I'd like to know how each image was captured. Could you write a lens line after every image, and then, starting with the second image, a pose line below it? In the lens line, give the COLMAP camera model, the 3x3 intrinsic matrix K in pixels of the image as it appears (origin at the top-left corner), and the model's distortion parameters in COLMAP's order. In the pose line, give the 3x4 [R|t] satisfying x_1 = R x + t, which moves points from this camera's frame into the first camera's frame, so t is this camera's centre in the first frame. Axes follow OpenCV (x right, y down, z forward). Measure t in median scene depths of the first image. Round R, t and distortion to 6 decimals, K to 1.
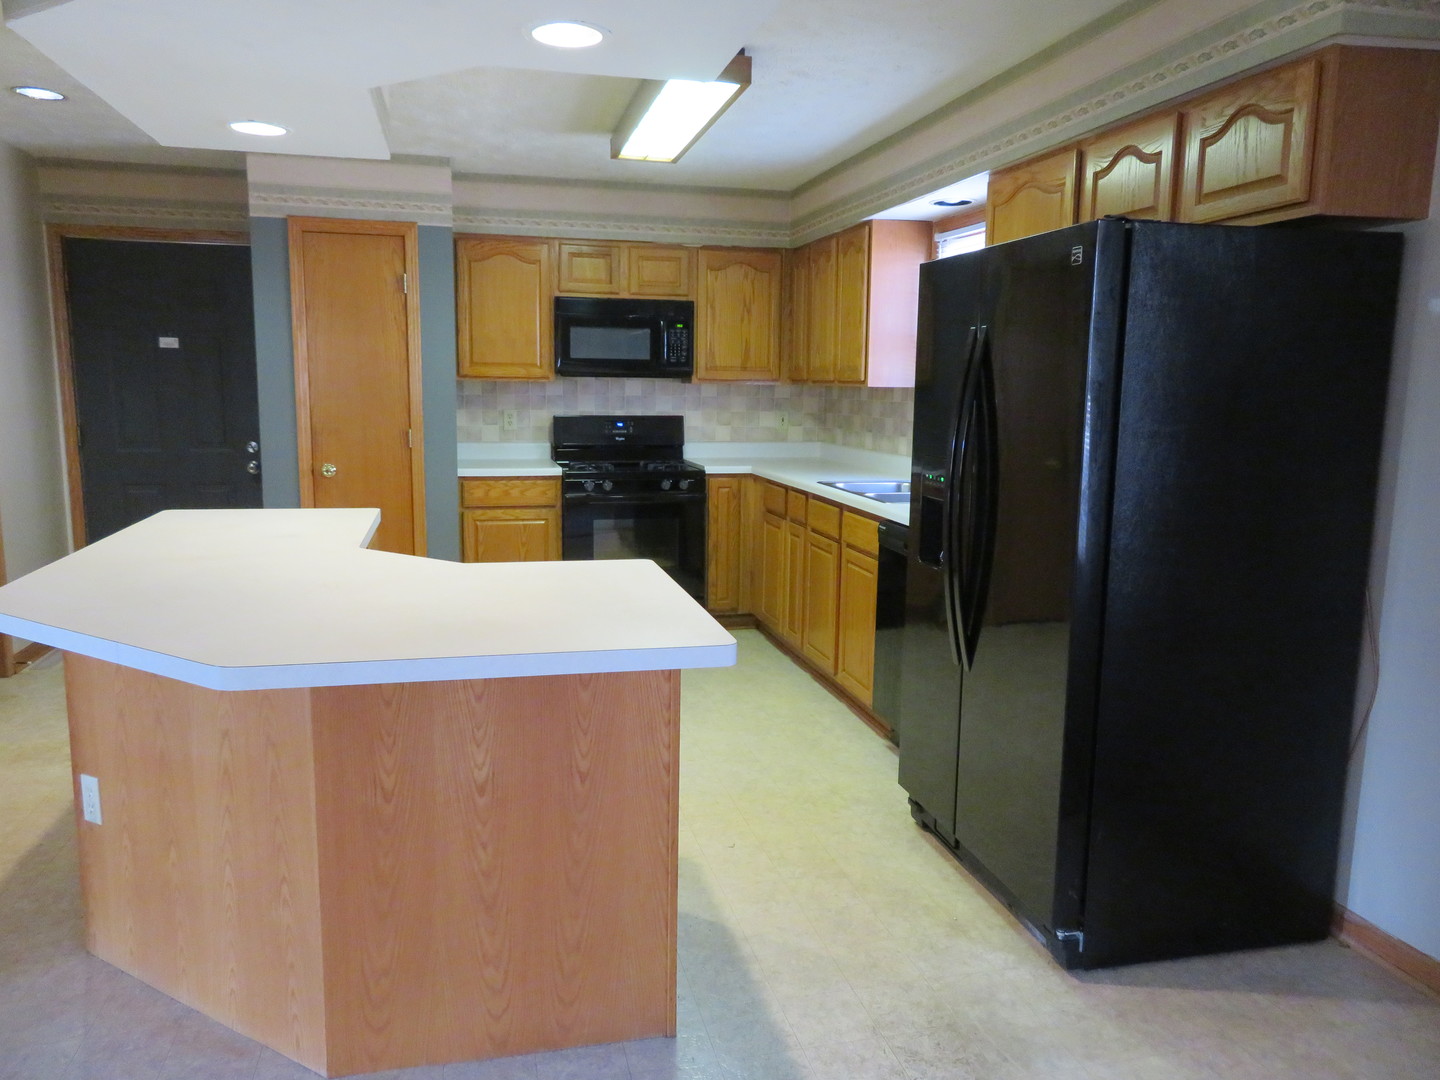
lens RADIAL K [[1027.0, 0, 723.6], [0, 1027.0, 542.5], [0, 0, 1]] dist [-0.008098, 0.015881]
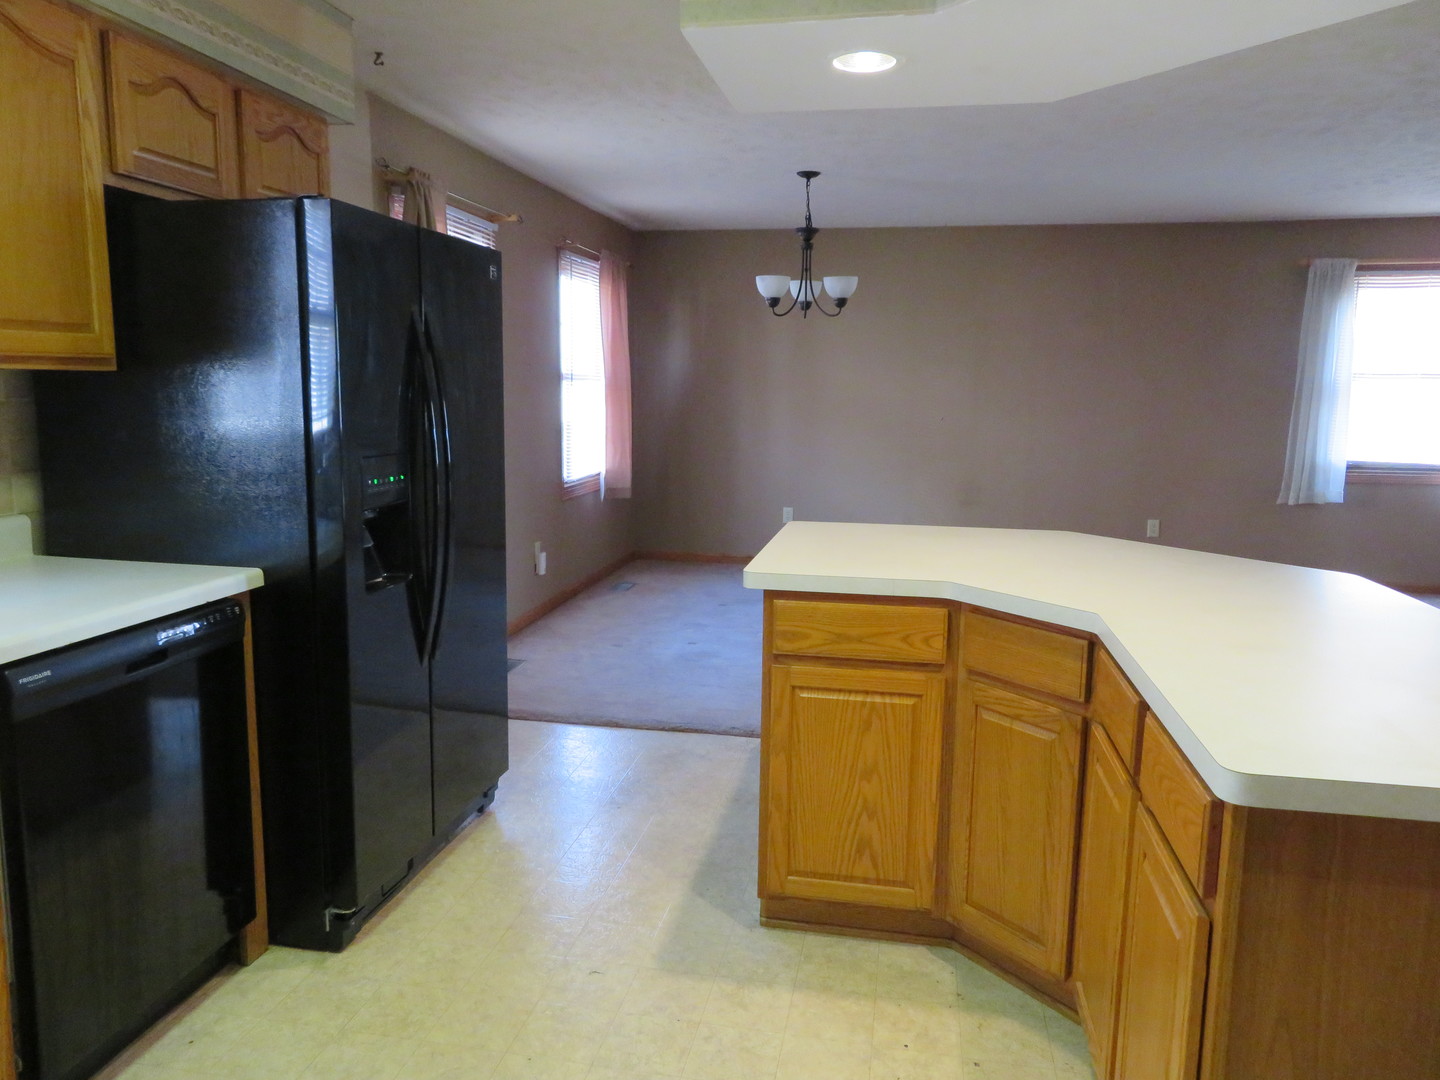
lens RADIAL K [[1027.0, 0, 718.2], [0, 1027.0, 539.0], [0, 0, 1]] dist [-0.008098, 0.015881]
pose [[-0.904724, -0.089611, 0.416466, -0.435348], [0.040523, 0.955088, 0.293539, -0.280484], [-0.424066, 0.282448, -0.860460, 1.812124]]
